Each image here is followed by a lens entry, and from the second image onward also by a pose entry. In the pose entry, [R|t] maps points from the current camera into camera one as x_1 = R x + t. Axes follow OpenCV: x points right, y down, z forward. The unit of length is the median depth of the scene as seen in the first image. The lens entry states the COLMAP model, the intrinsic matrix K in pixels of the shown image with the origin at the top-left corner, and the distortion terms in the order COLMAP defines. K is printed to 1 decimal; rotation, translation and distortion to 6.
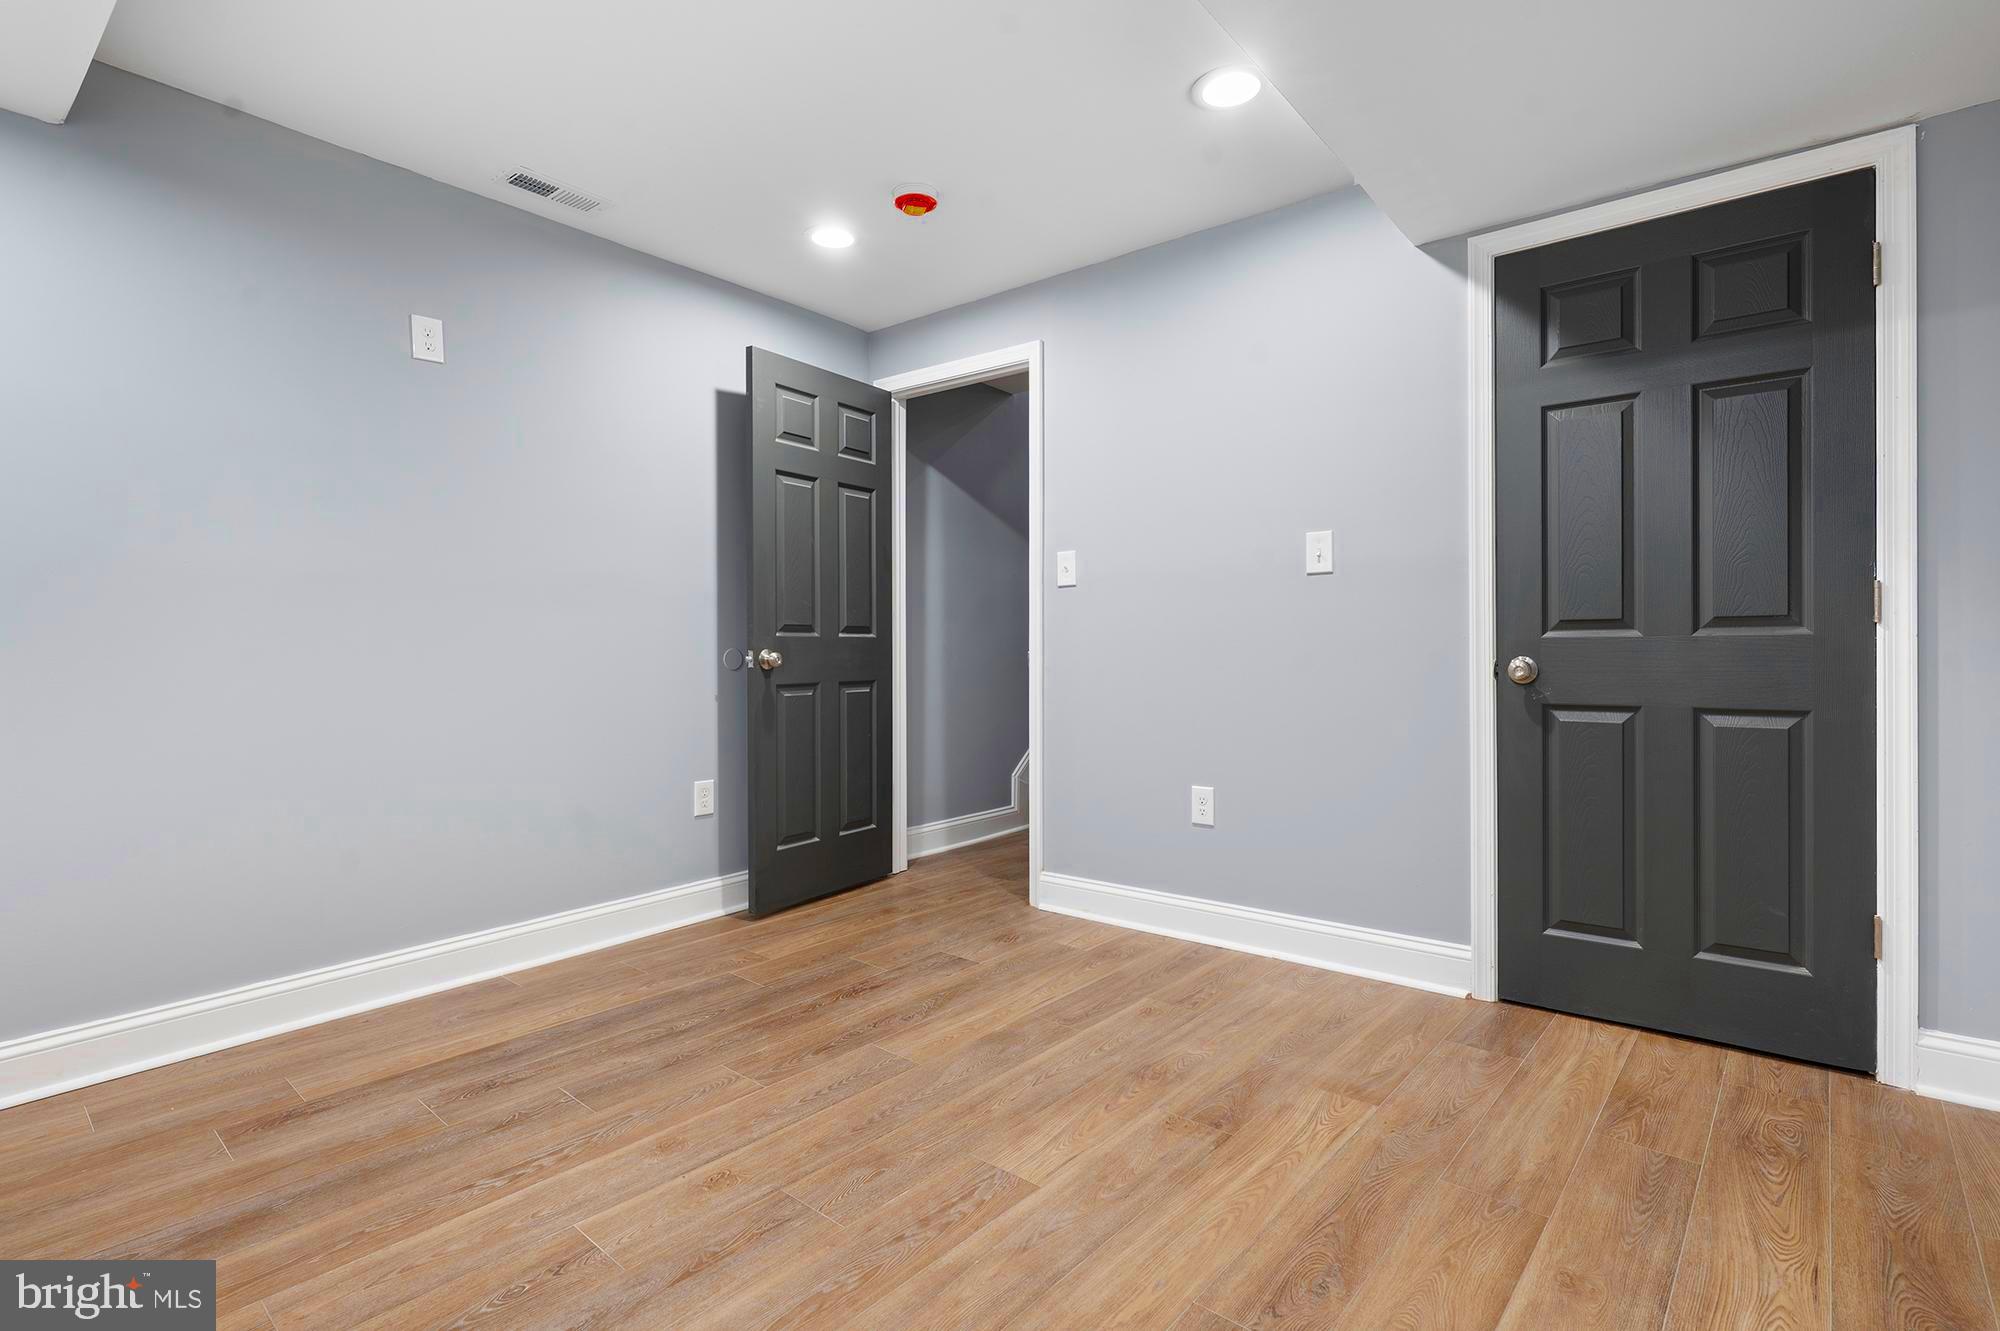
lens RADIAL K [[974.4, 0, 1000.0], [0, 974.4, 665.5], [0, 0, 1]] dist [-0.000197, -0.000026]
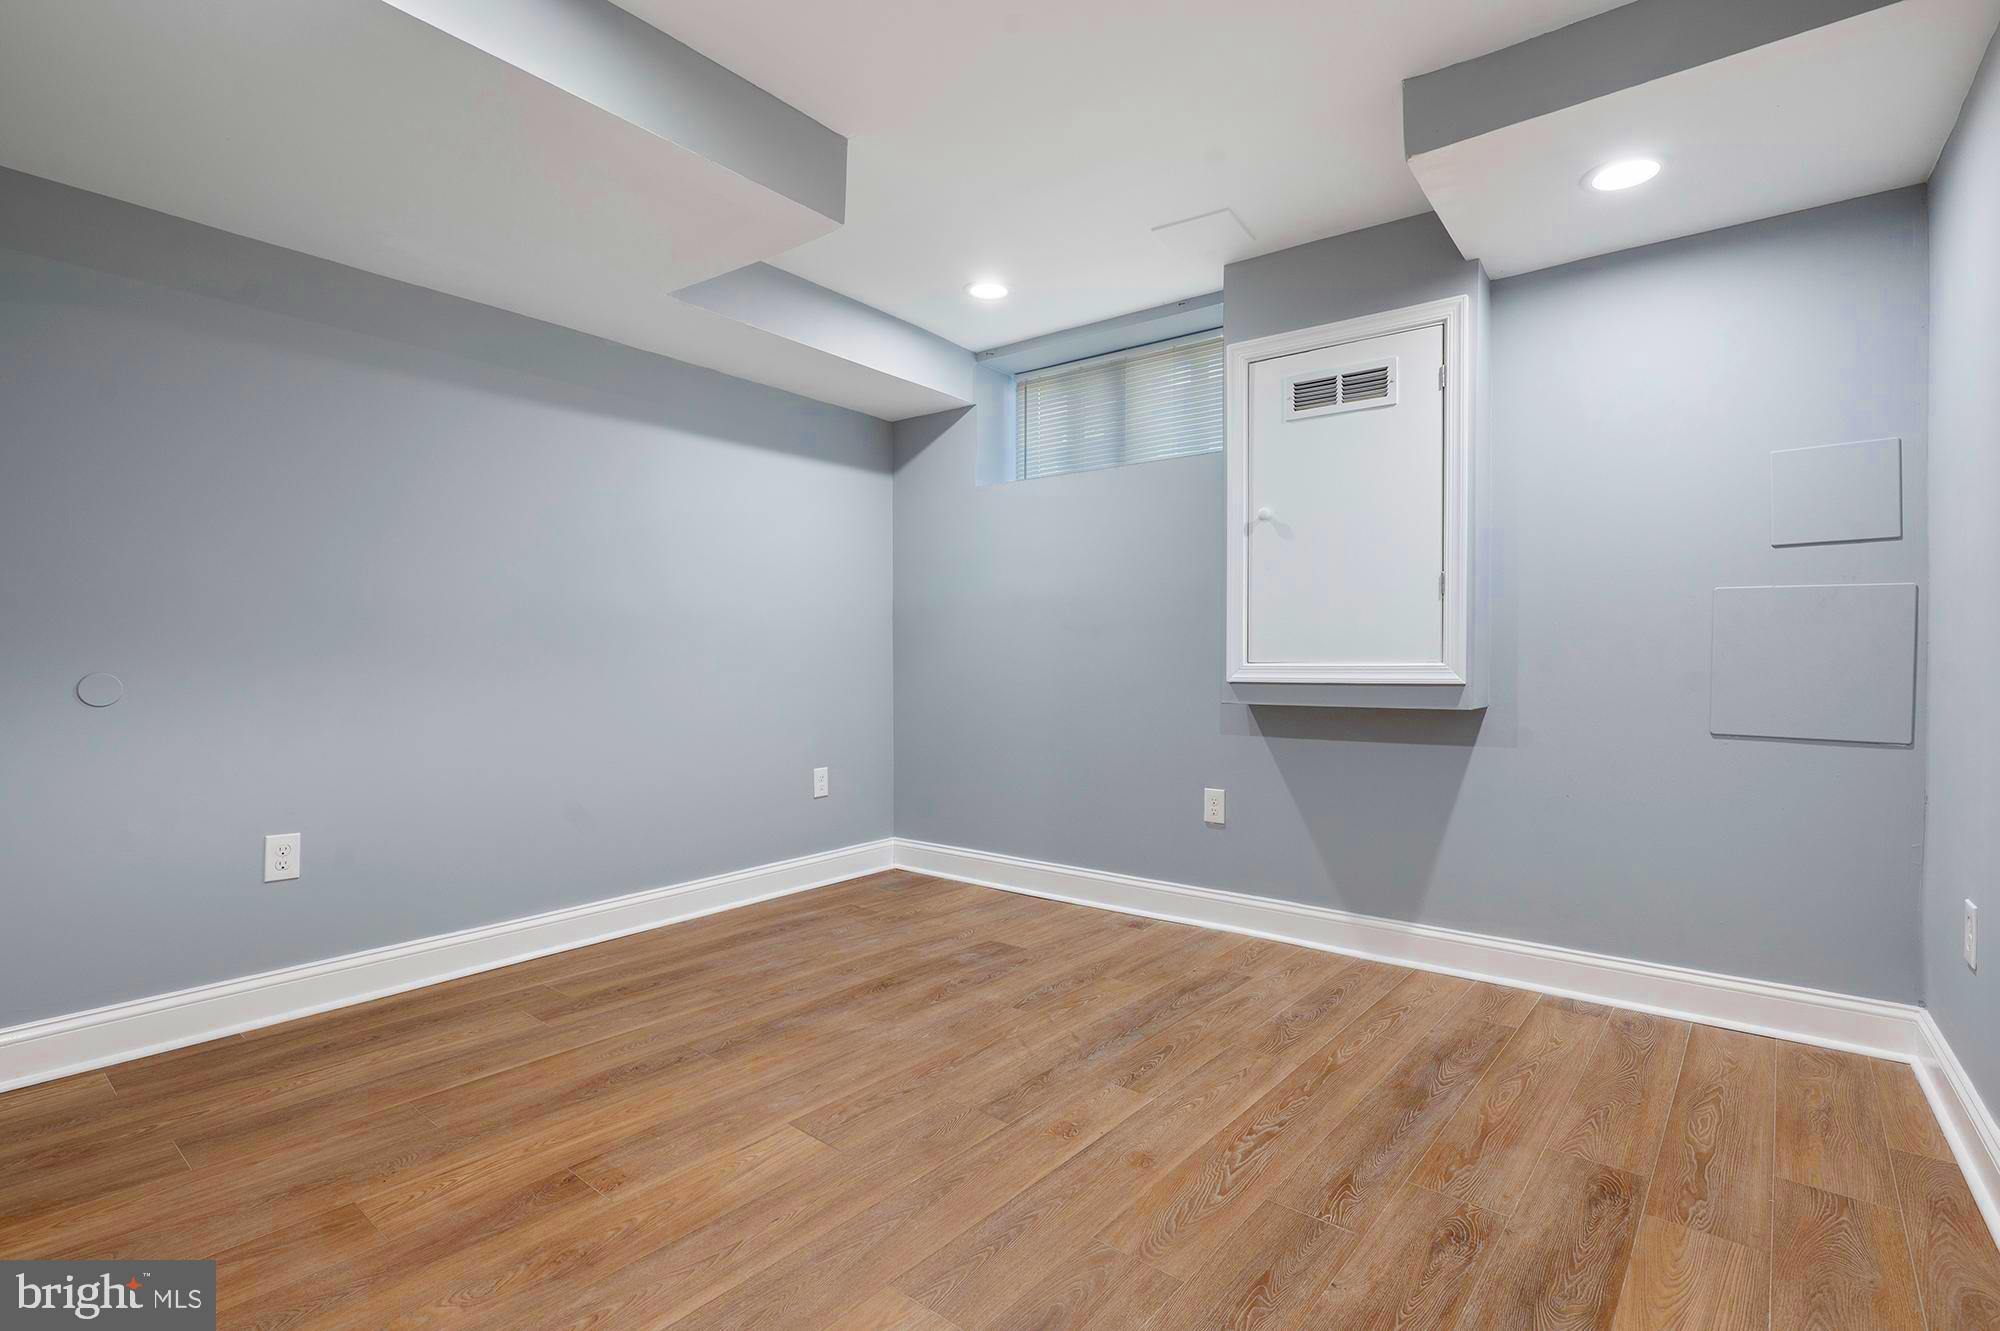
lens RADIAL K [[974.4, 0, 1000.0], [0, 974.4, 665.5], [0, 0, 1]] dist [-0.000197, -0.000026]
pose [[-0.999584, 0.003501, -0.028629, -0.169741], [0.002795, 0.999693, 0.024635, -0.040665], [0.028707, 0.024545, -0.999286, 2.022827]]
